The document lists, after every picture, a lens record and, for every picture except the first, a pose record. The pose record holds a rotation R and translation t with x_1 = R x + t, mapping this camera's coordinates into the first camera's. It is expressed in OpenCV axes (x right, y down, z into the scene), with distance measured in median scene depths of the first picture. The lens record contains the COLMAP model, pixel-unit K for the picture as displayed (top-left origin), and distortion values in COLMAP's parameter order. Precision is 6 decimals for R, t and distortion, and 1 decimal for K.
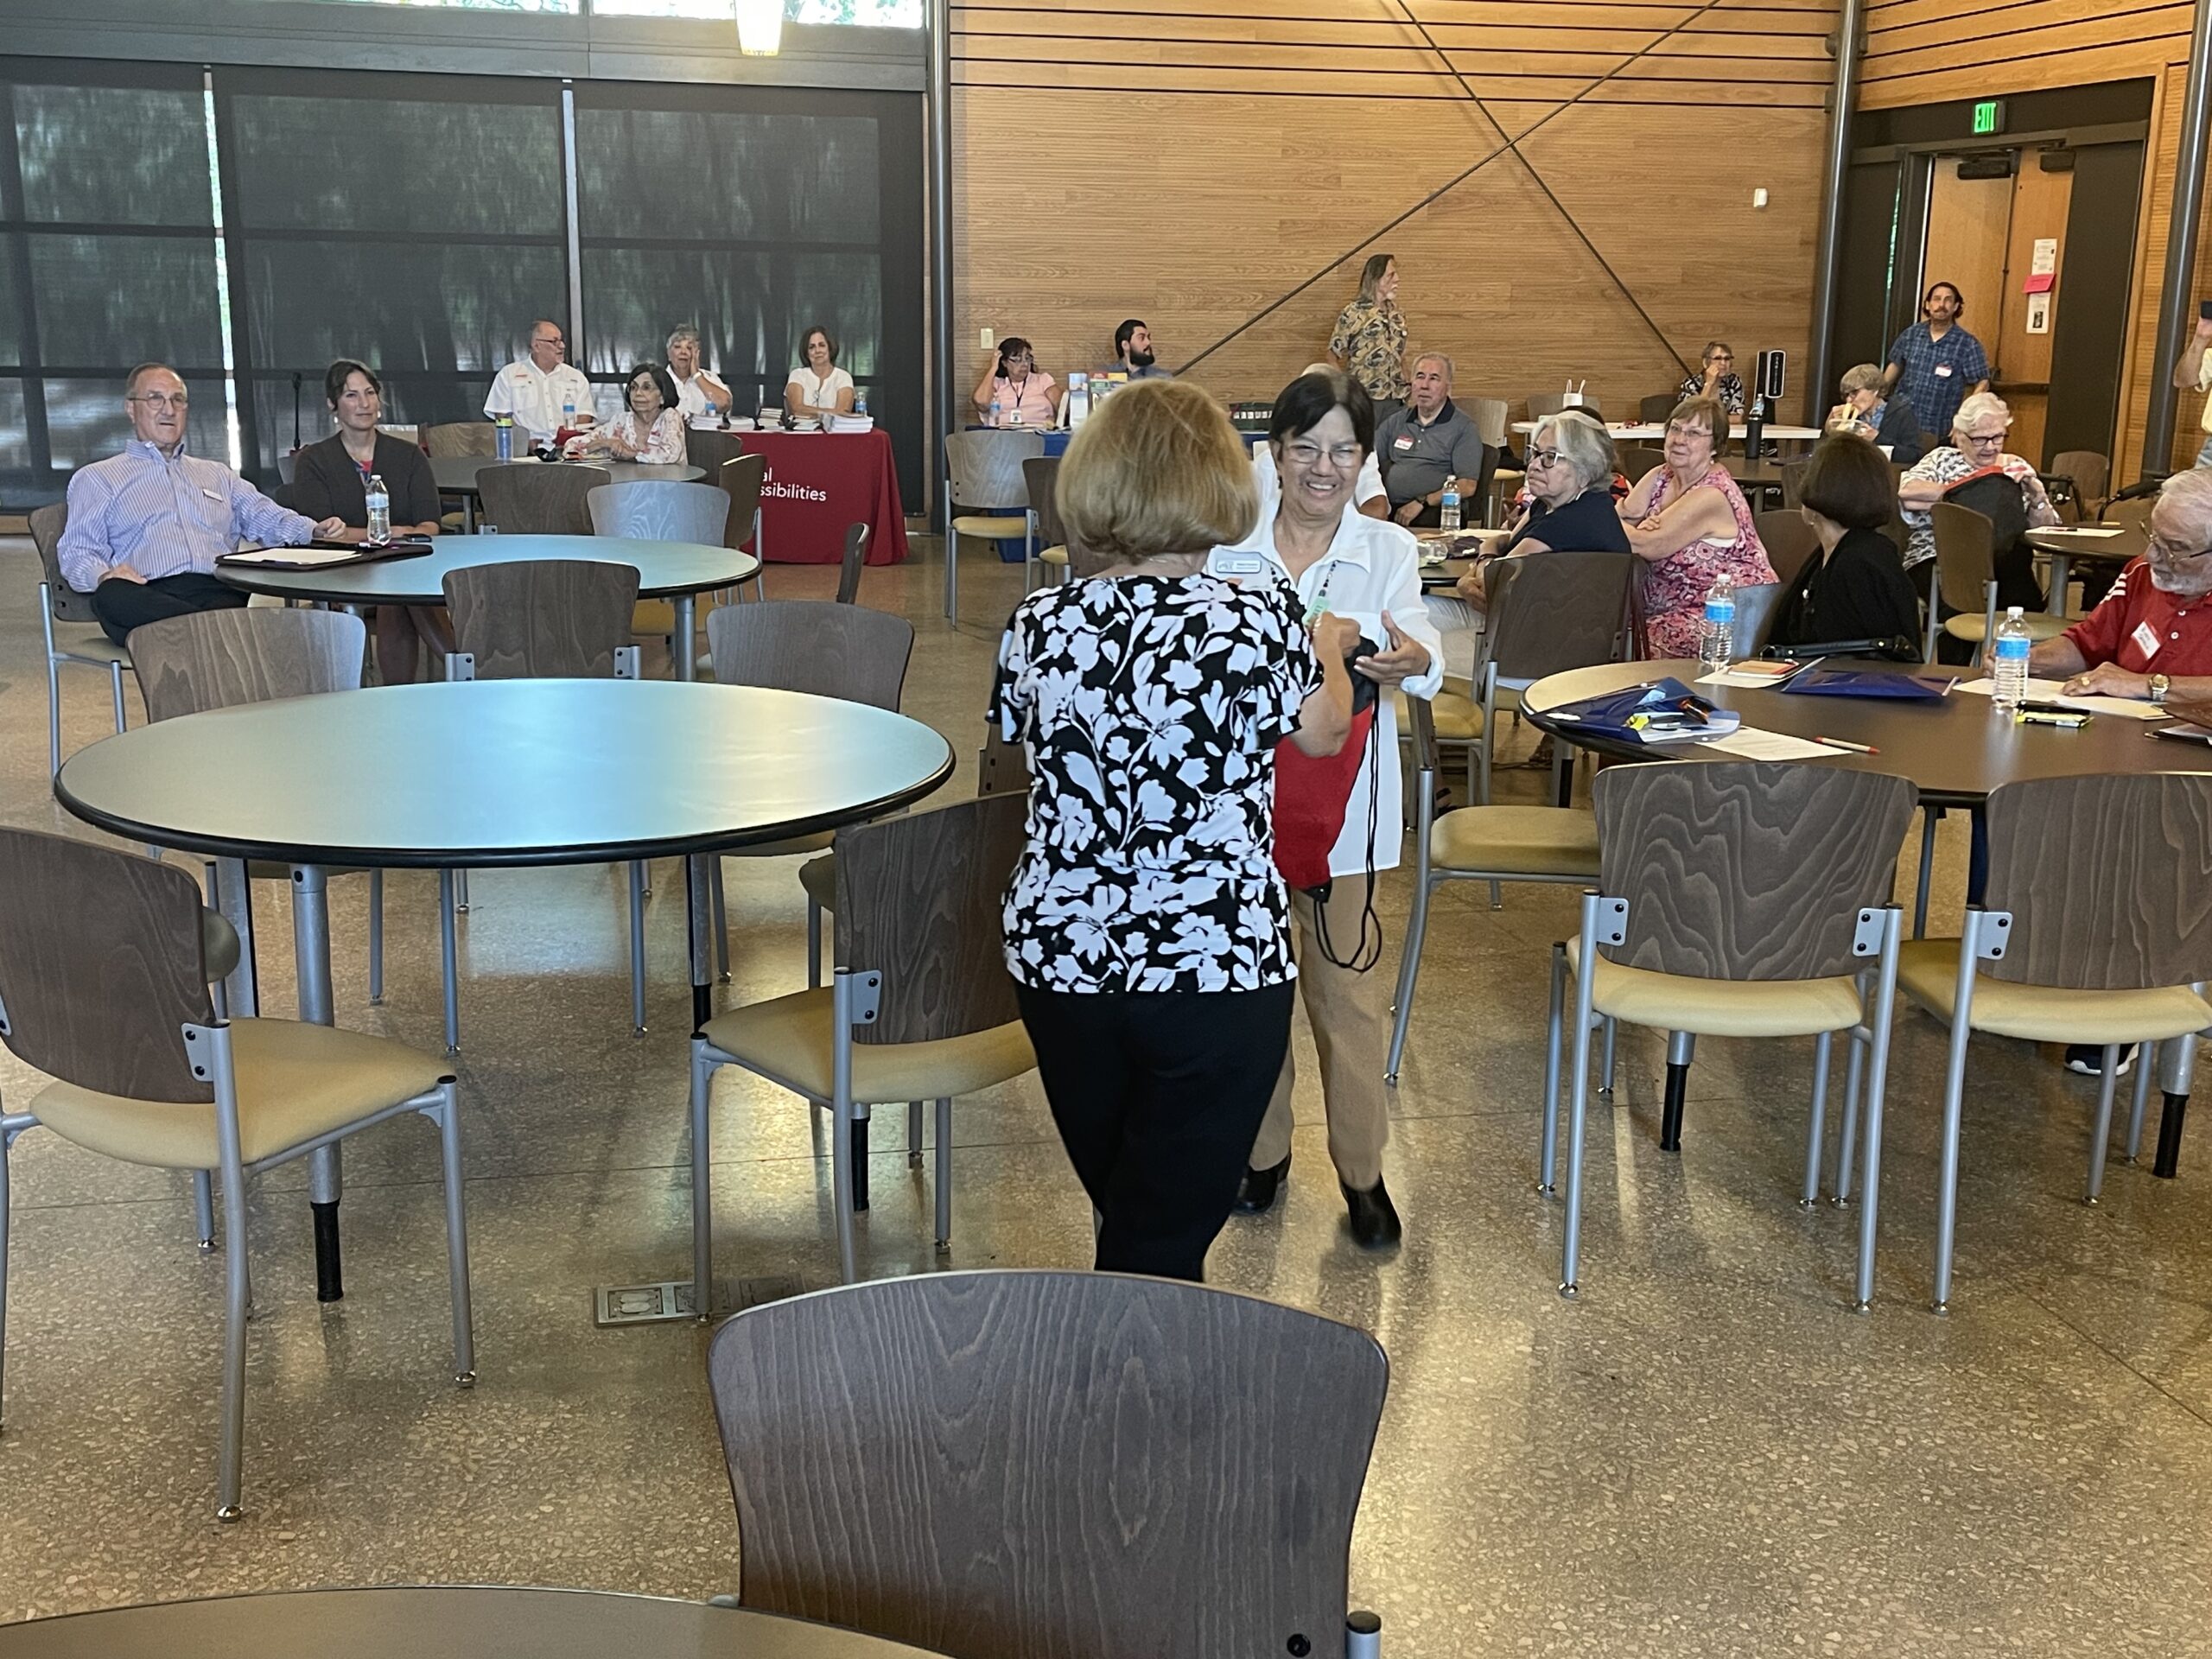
lens RADIAL K [[2346.6, 0, 1114.8], [0, 2346.6, 834.2], [0, 0, 1]] dist [0.029819, 0.000000]
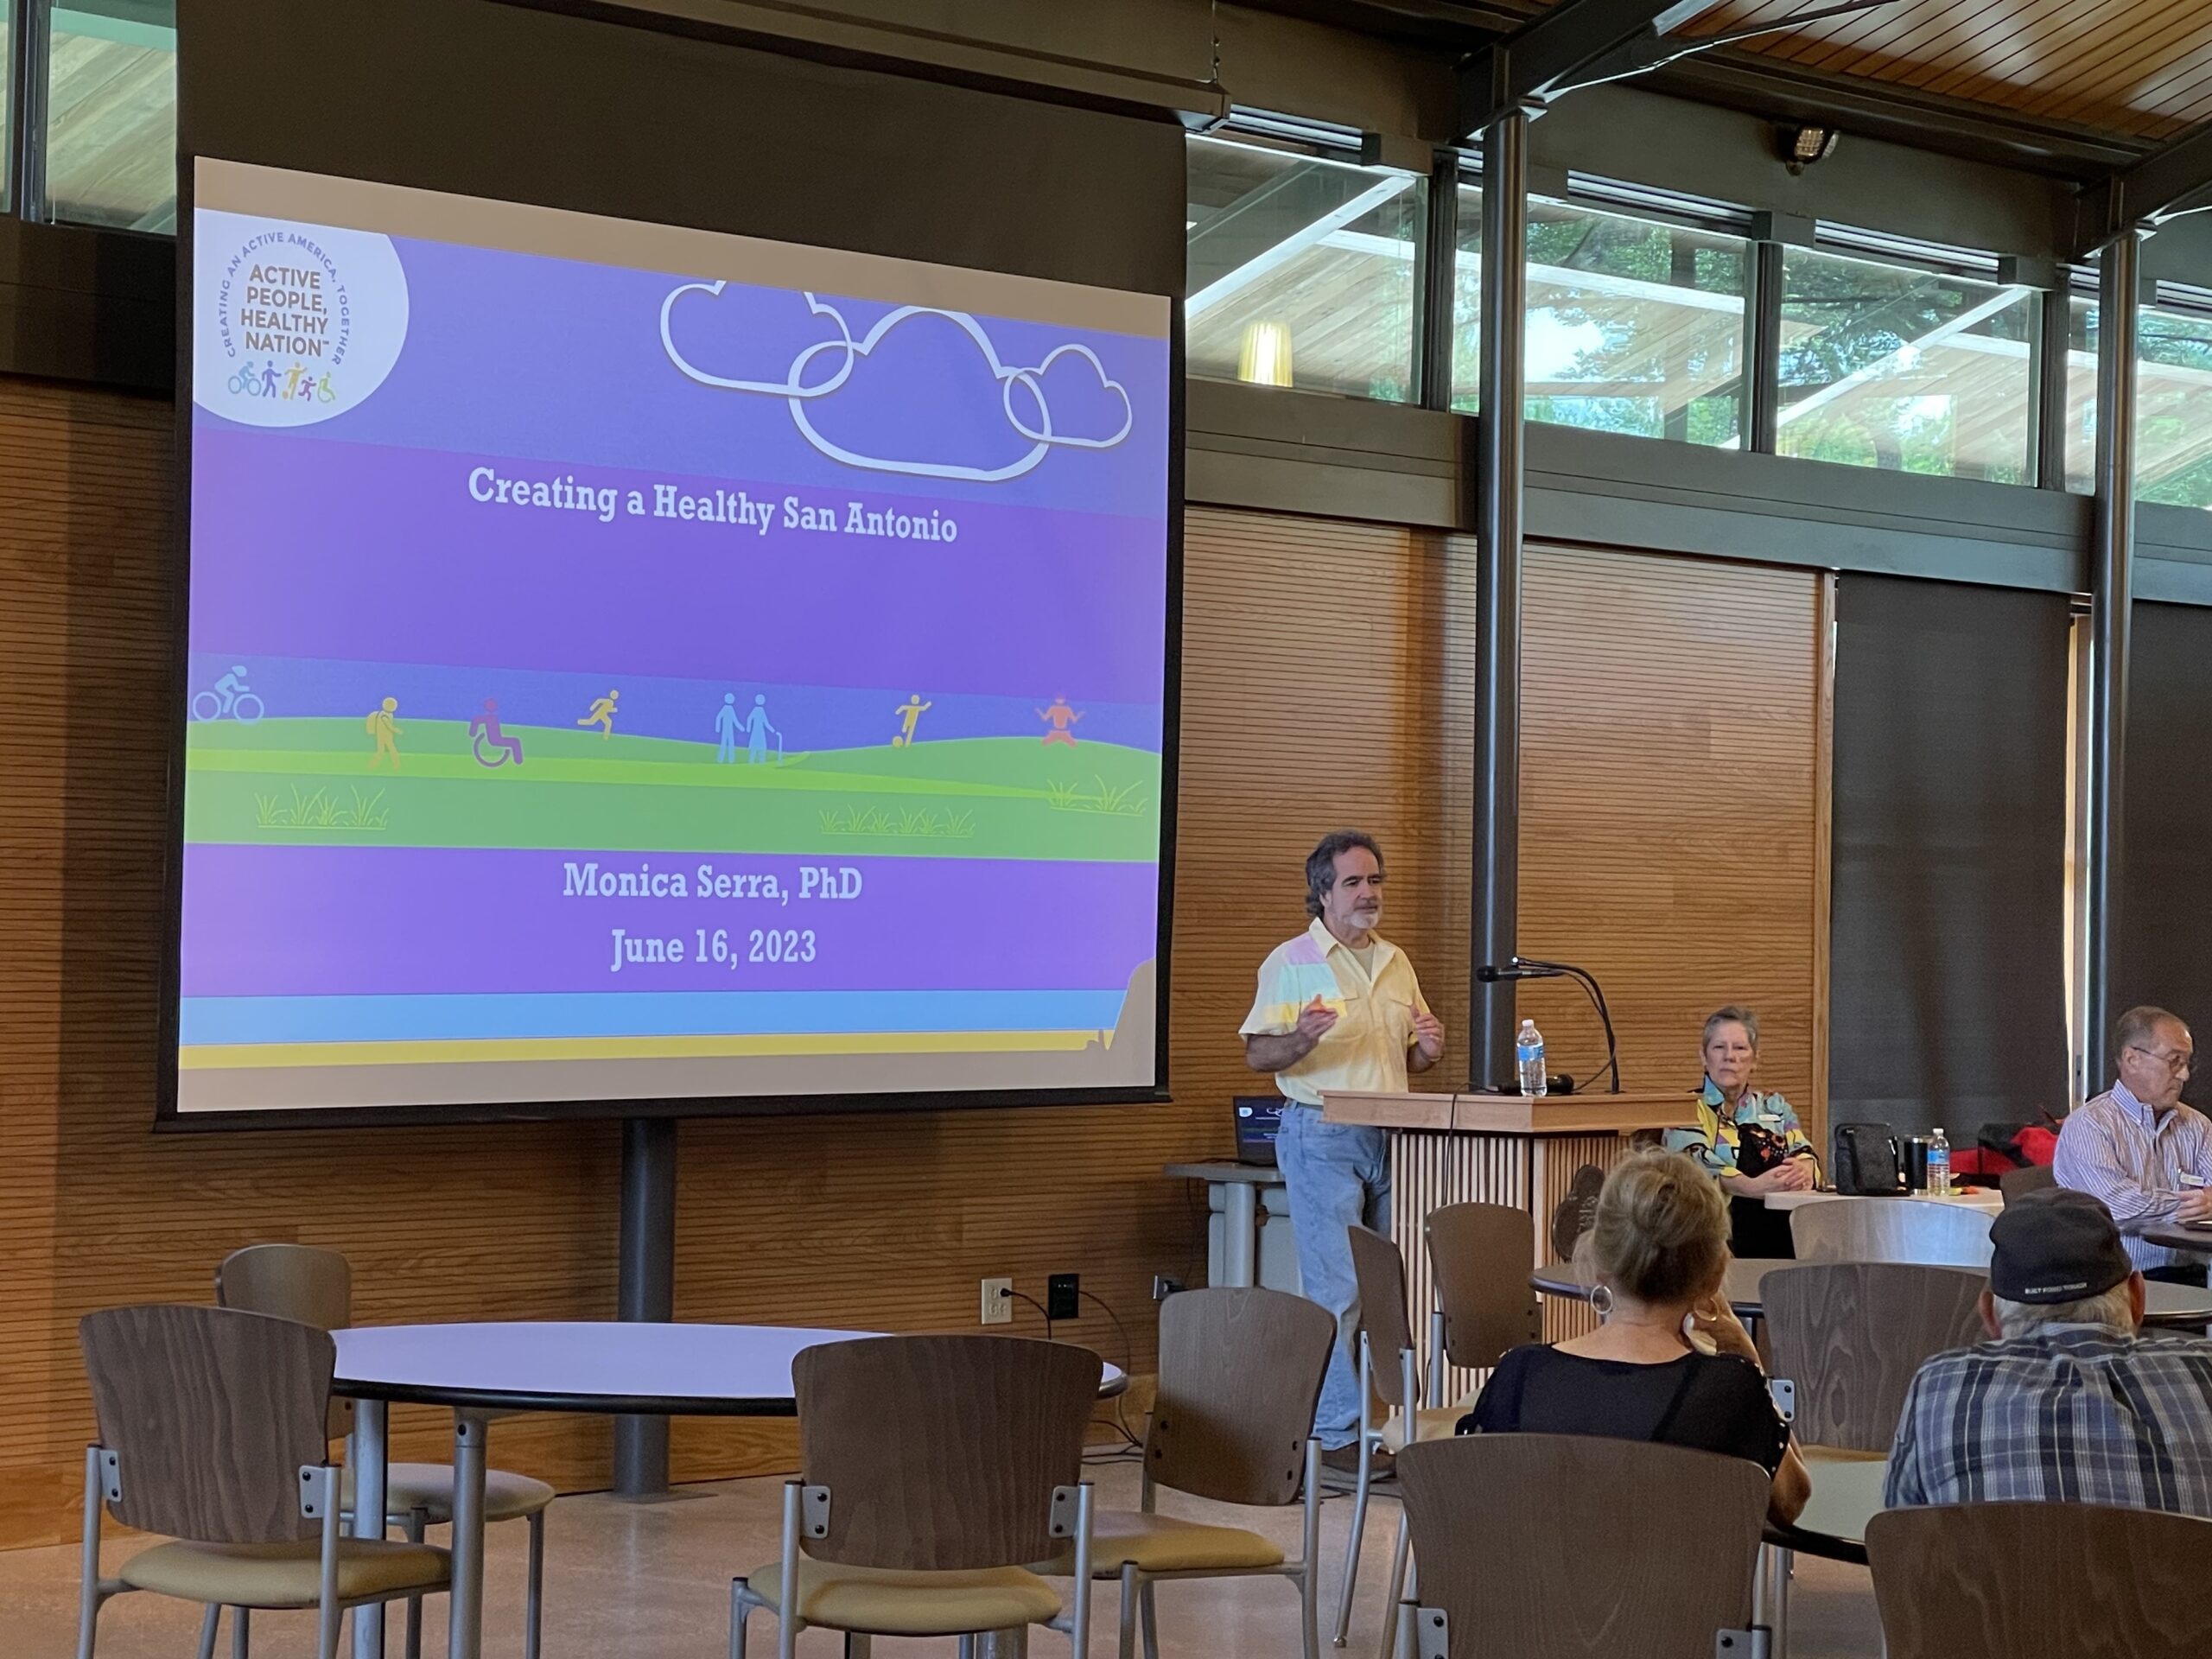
lens RADIAL K [[5575.2, 0, 1136.7], [0, 5575.2, 798.9], [0, 0, 1]] dist [0.170019, 0.000000]
pose [[0.604520, -0.012398, -0.796493, 1.101766], [-0.198879, 0.965867, -0.165978, 0.167812], [0.771364, 0.258743, 0.581420, -0.630617]]
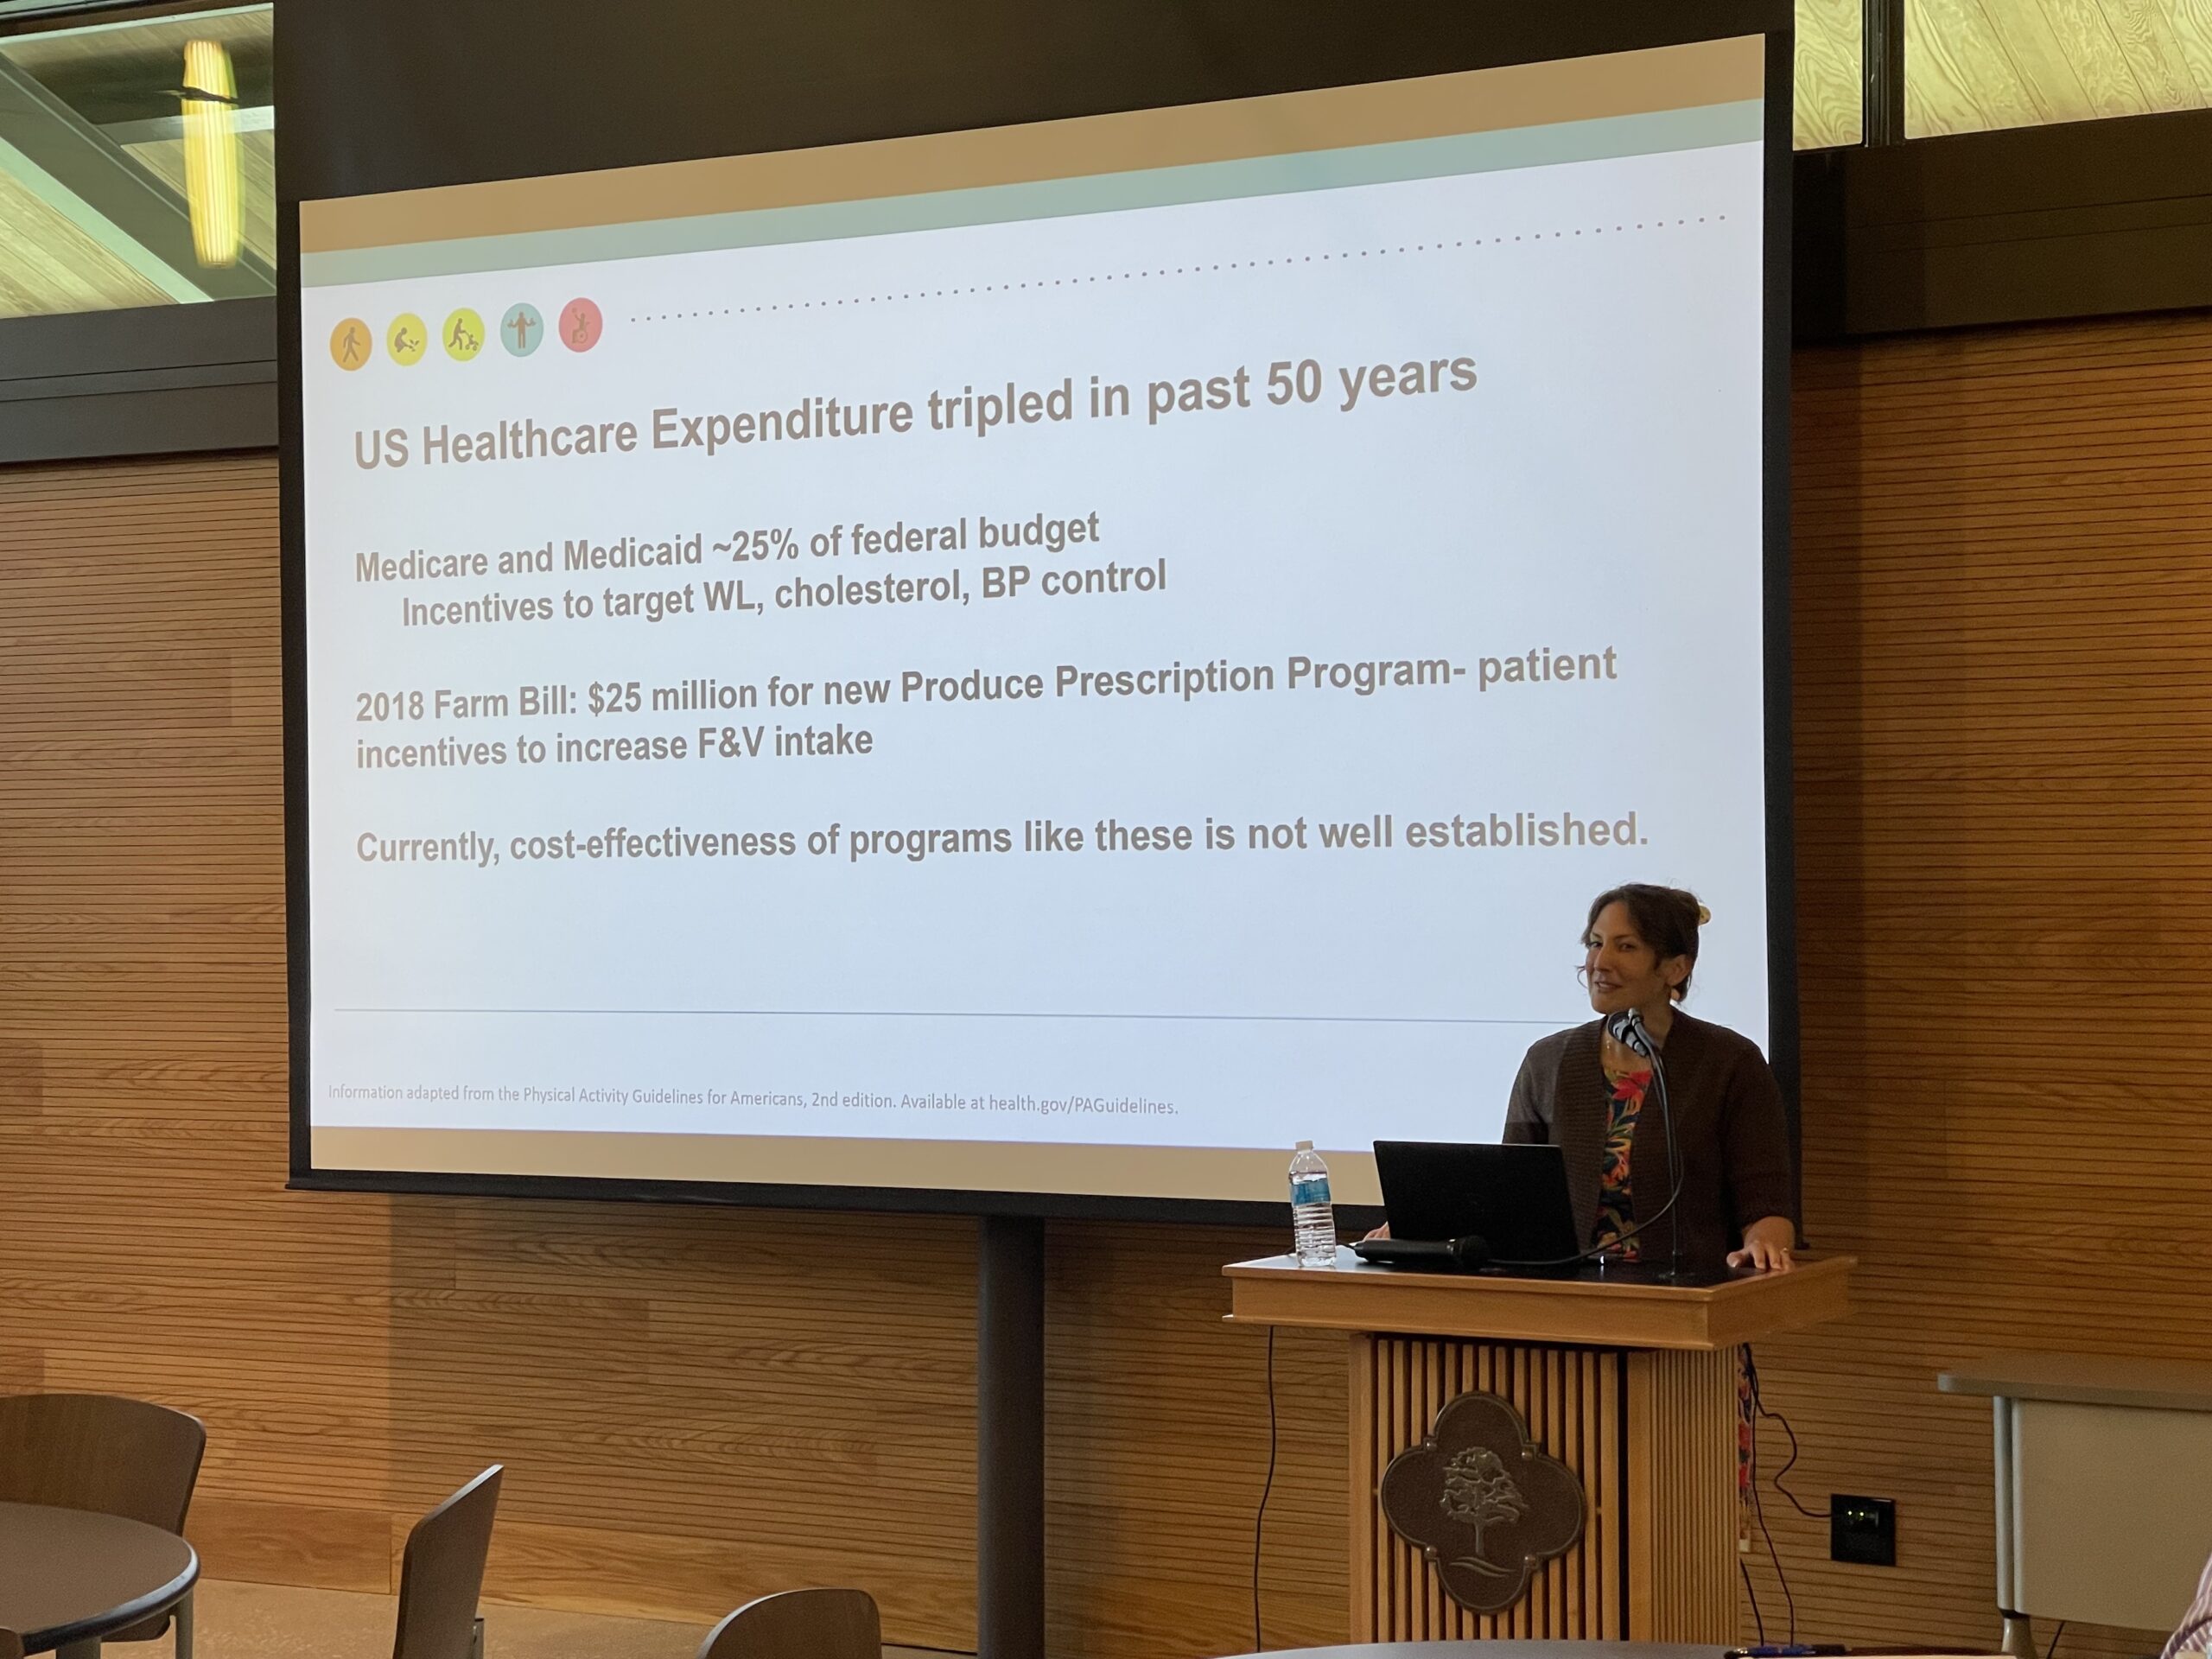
lens RADIAL K [[4100.6, 0, 1094.0], [0, 4100.6, 837.4], [0, 0, 1]] dist [0.216954, 0.000000]
pose [[-0.676494, -0.014702, -0.736301, 0.247569], [-0.174635, 0.974486, 0.140992, -0.324046], [0.715442, 0.223965, -0.661802, 1.308045]]
